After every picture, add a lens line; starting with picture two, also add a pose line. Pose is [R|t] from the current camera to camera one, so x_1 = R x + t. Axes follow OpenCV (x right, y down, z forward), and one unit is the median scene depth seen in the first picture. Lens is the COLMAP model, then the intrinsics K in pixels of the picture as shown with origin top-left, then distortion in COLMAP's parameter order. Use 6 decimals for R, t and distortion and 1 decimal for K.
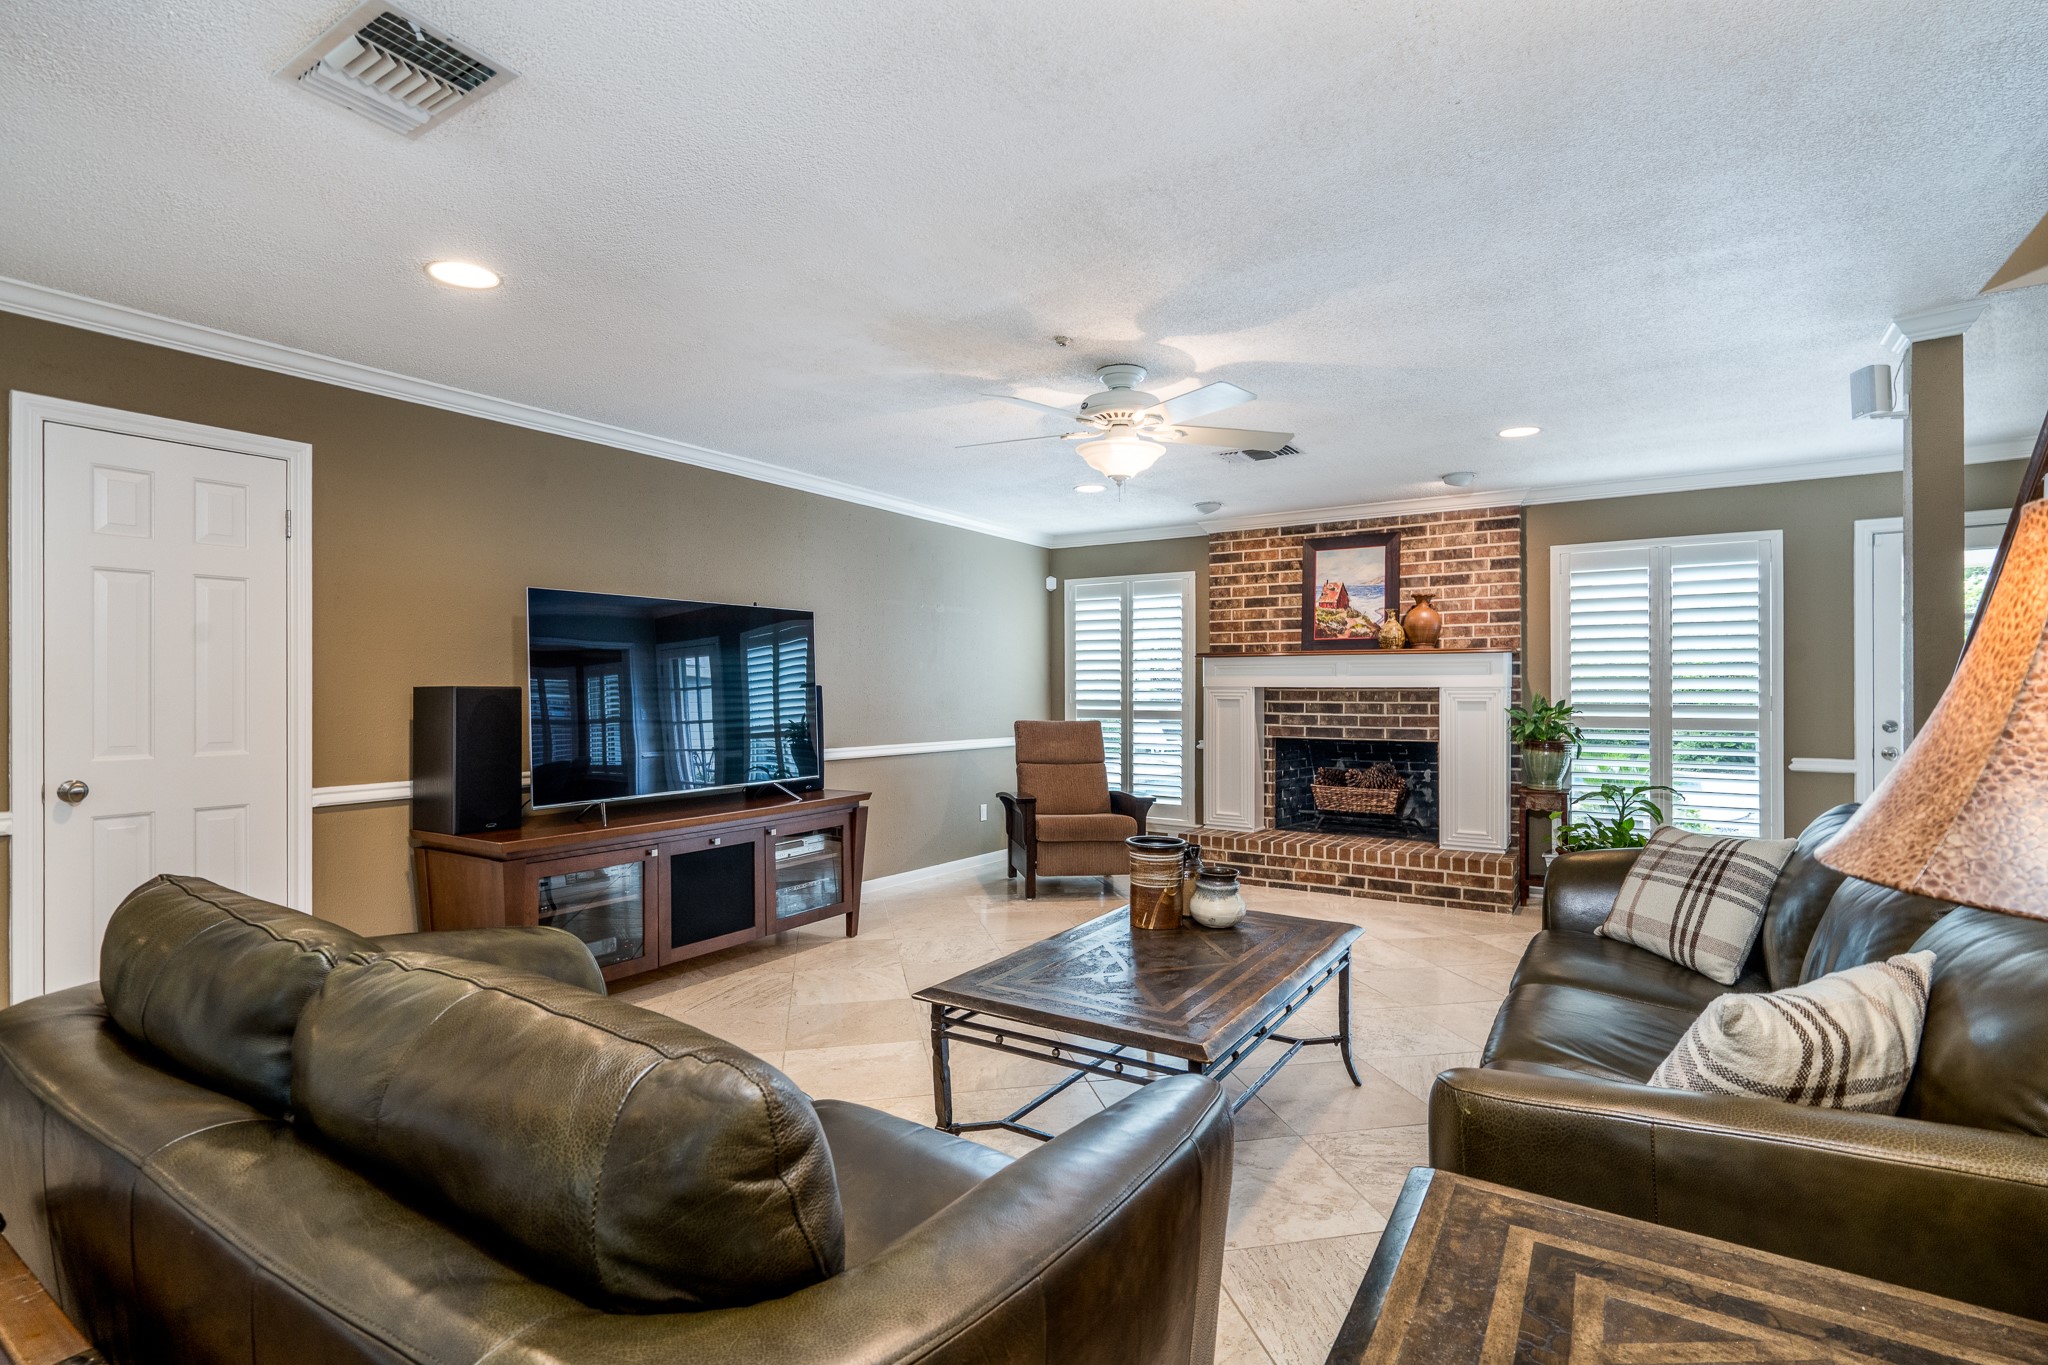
lens RADIAL K [[959.6, 0, 1029.5], [0, 959.6, 680.0], [0, 0, 1]] dist [-0.003785, 0.001279]
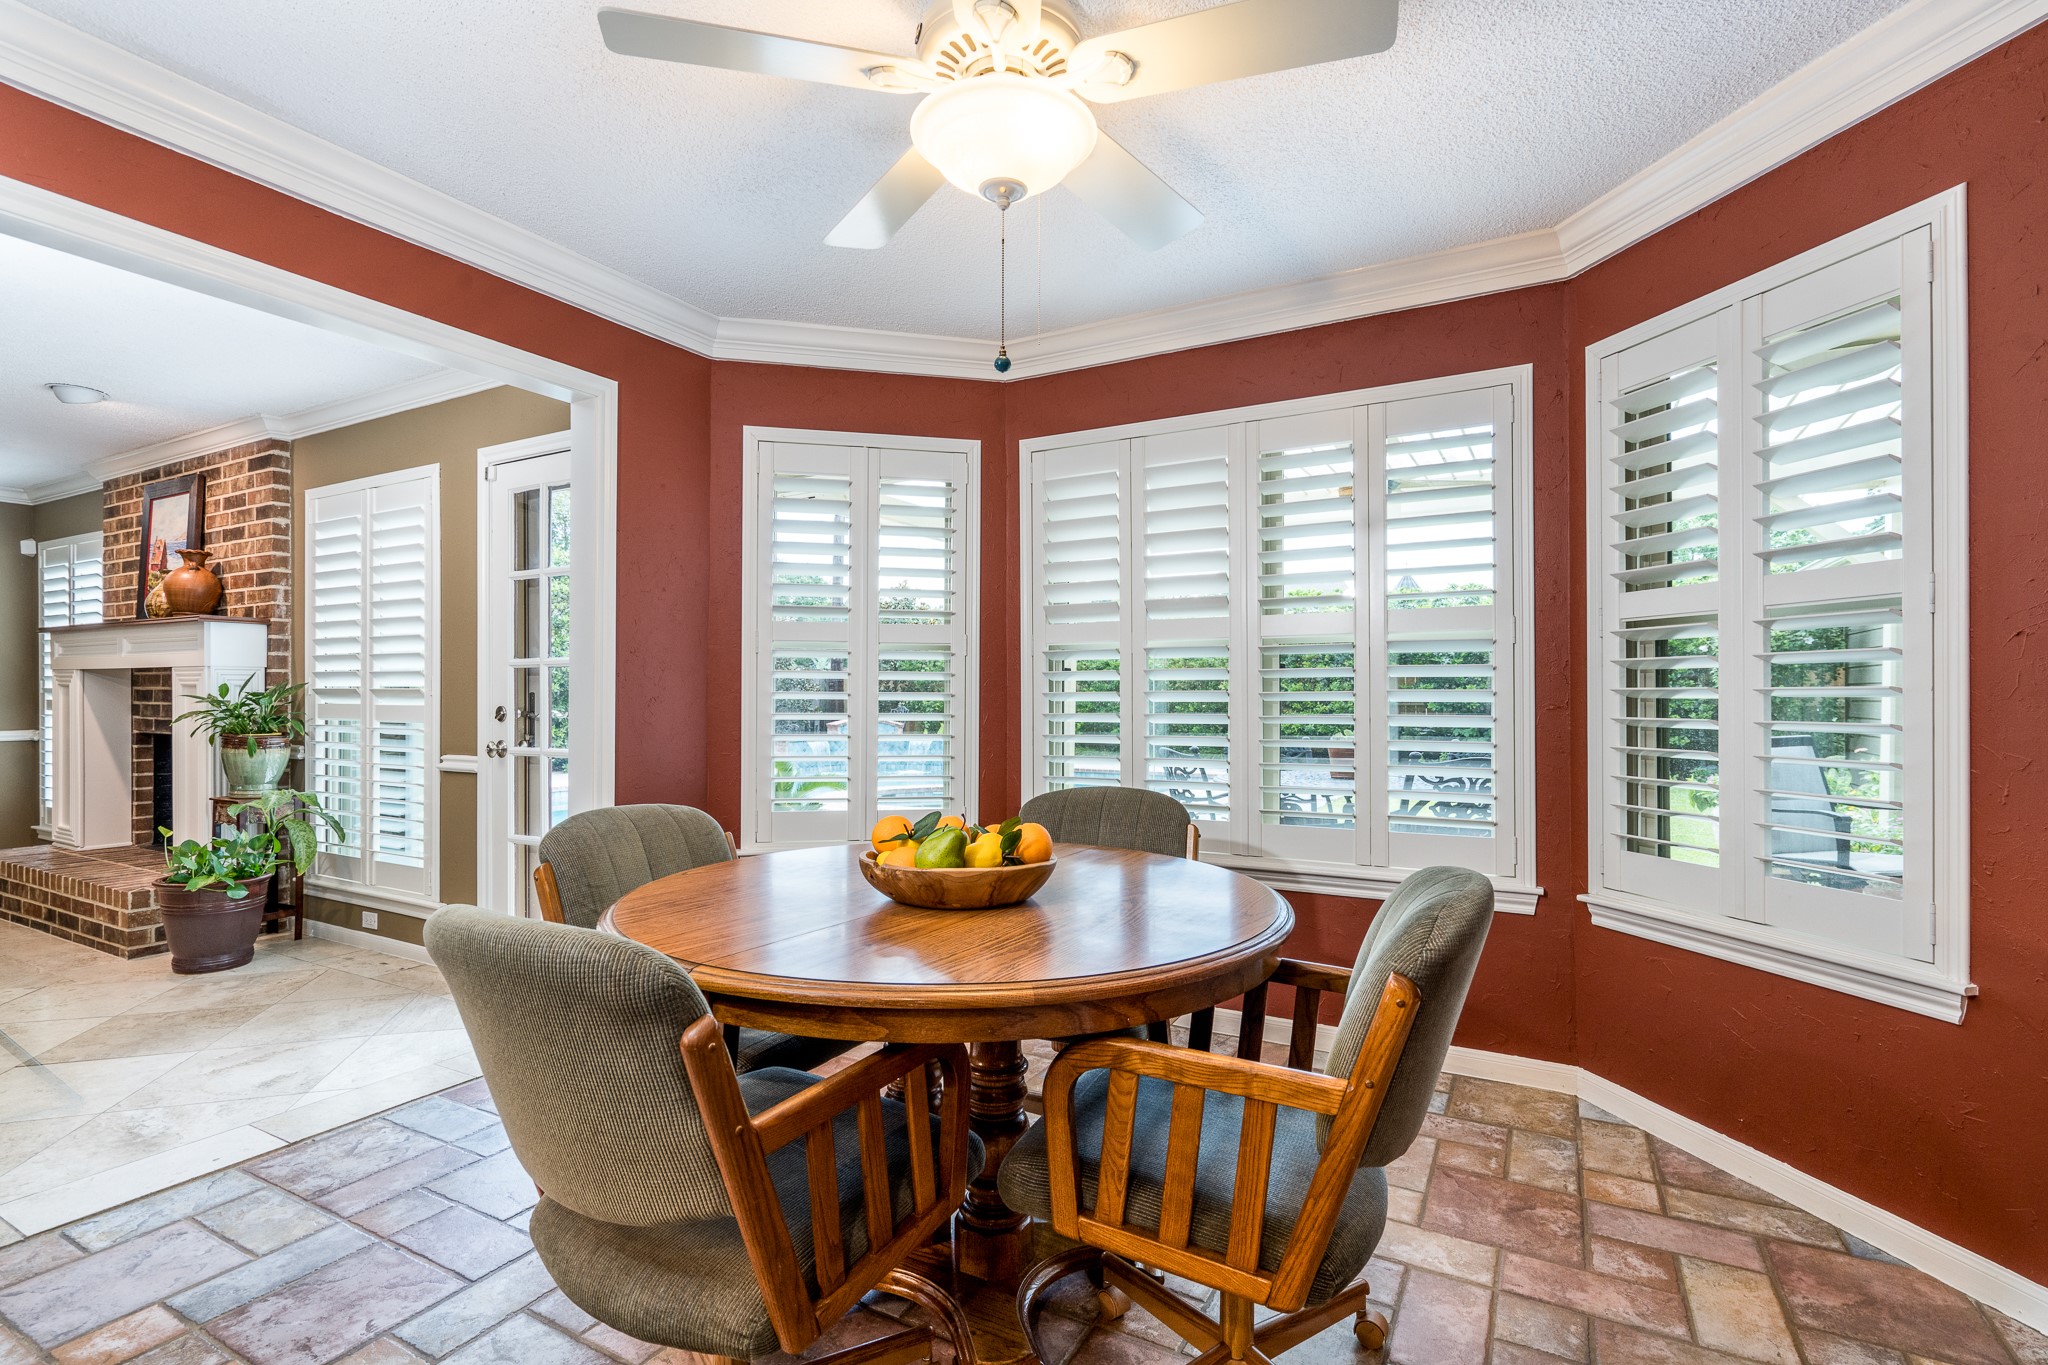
lens RADIAL K [[959.6, 0, 1030.2], [0, 959.6, 687.7], [0, 0, 1]] dist [-0.003785, 0.001279]
pose [[0.999313, 0.004154, 0.036836, 1.050456], [-0.004212, 0.999990, 0.001502, 0.019675], [-0.036829, -0.001656, 0.999320, 0.171064]]
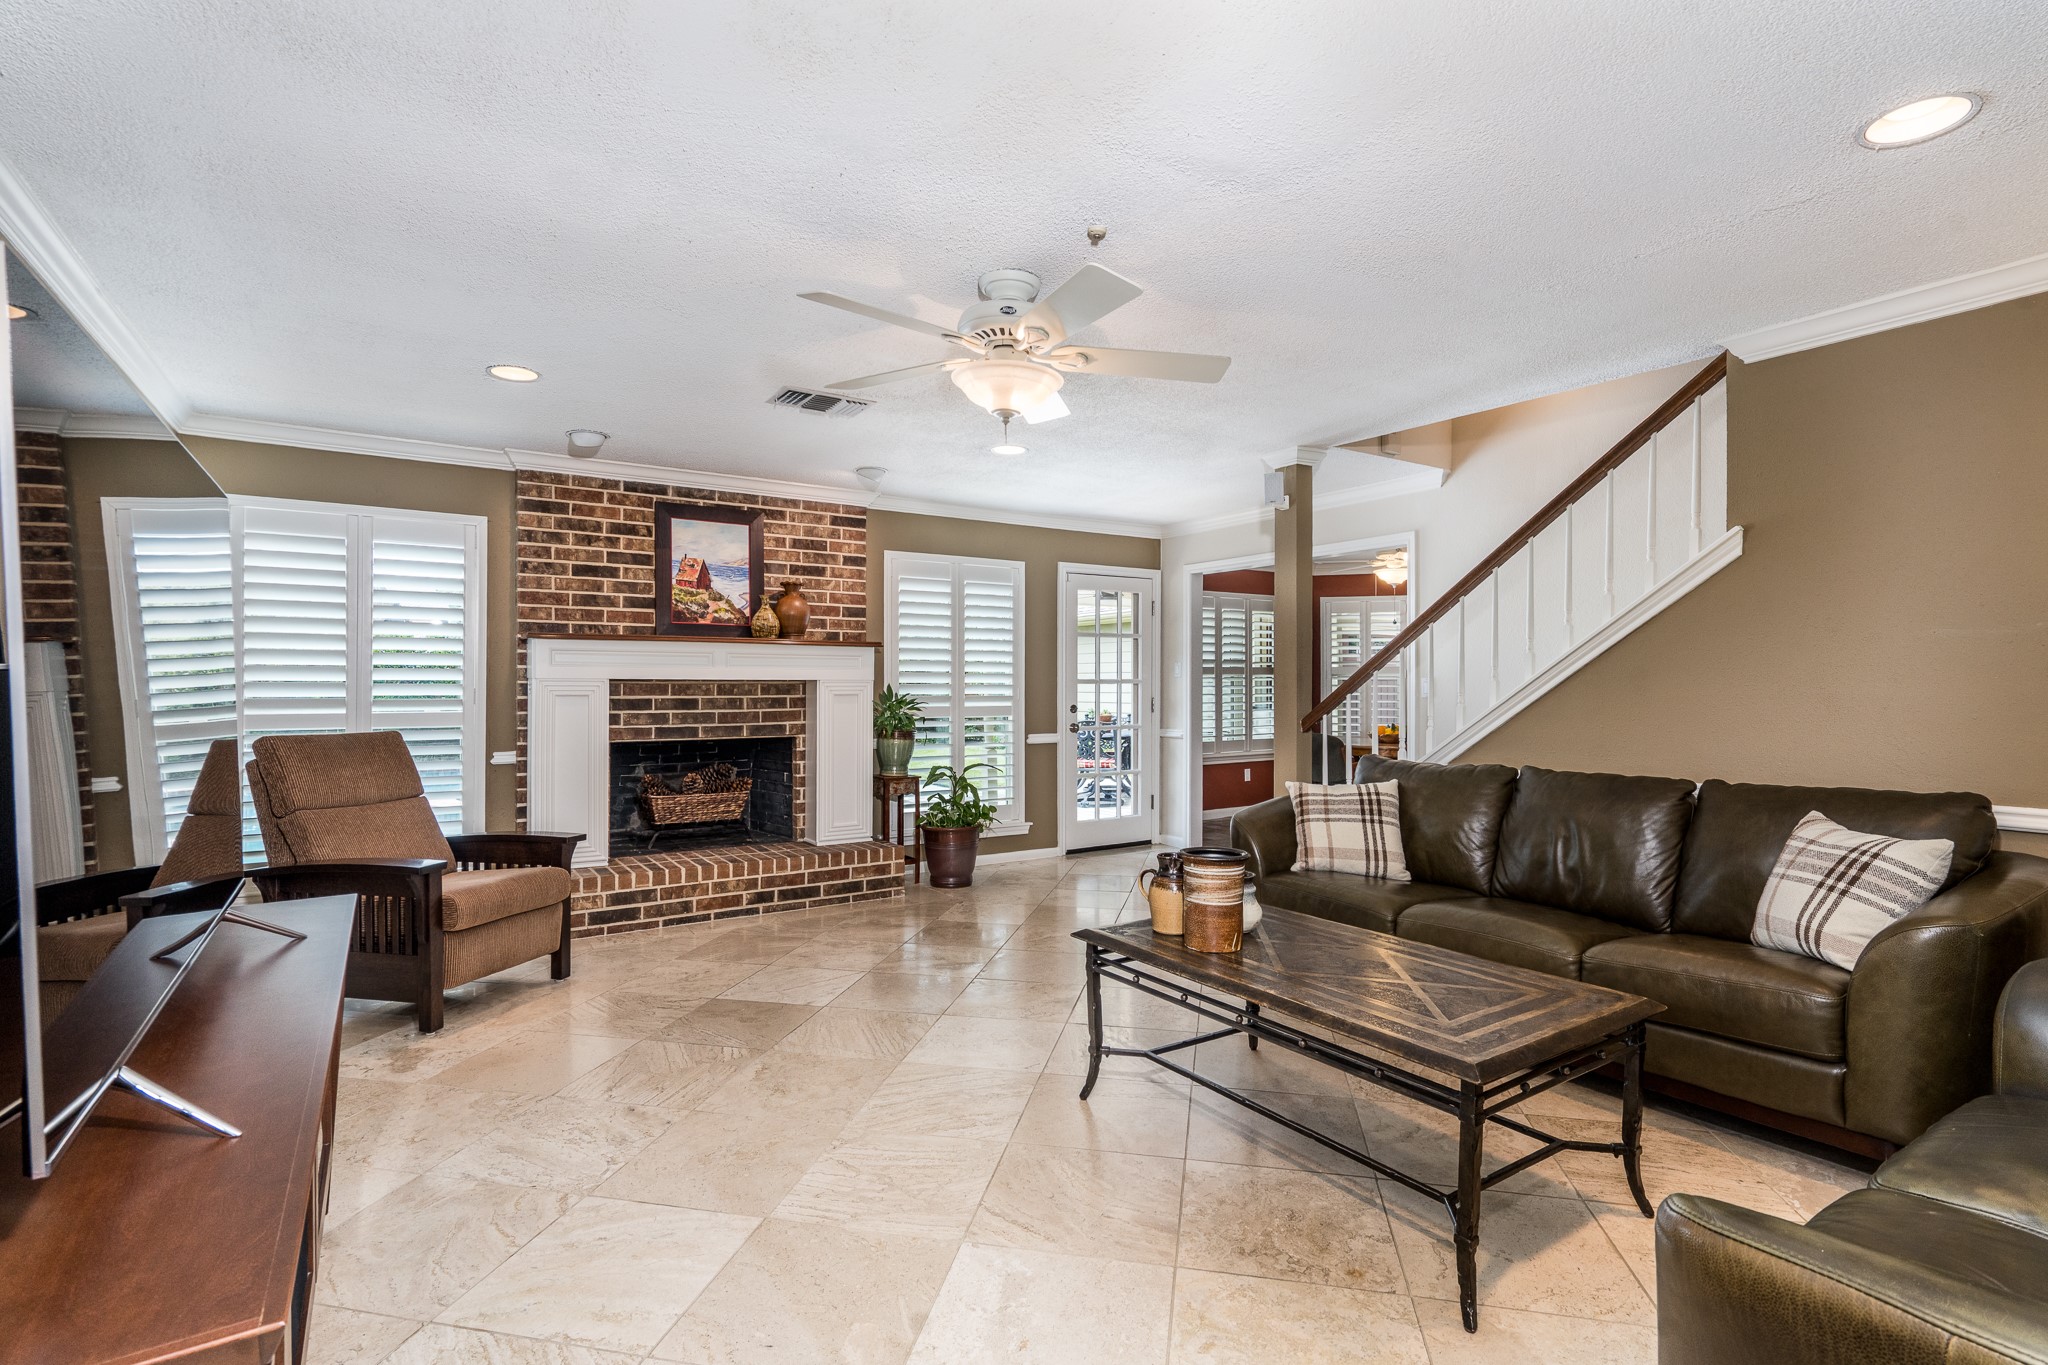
lens RADIAL K [[959.6, 0, 1028.9], [0, 959.6, 673.4], [0, 0, 1]] dist [-0.003785, 0.001279]
pose [[0.414574, 0.013417, 0.909917, -0.350201], [-0.007285, 0.999908, -0.011425, 0.009892], [-0.909987, -0.001892, 0.414633, 0.378880]]
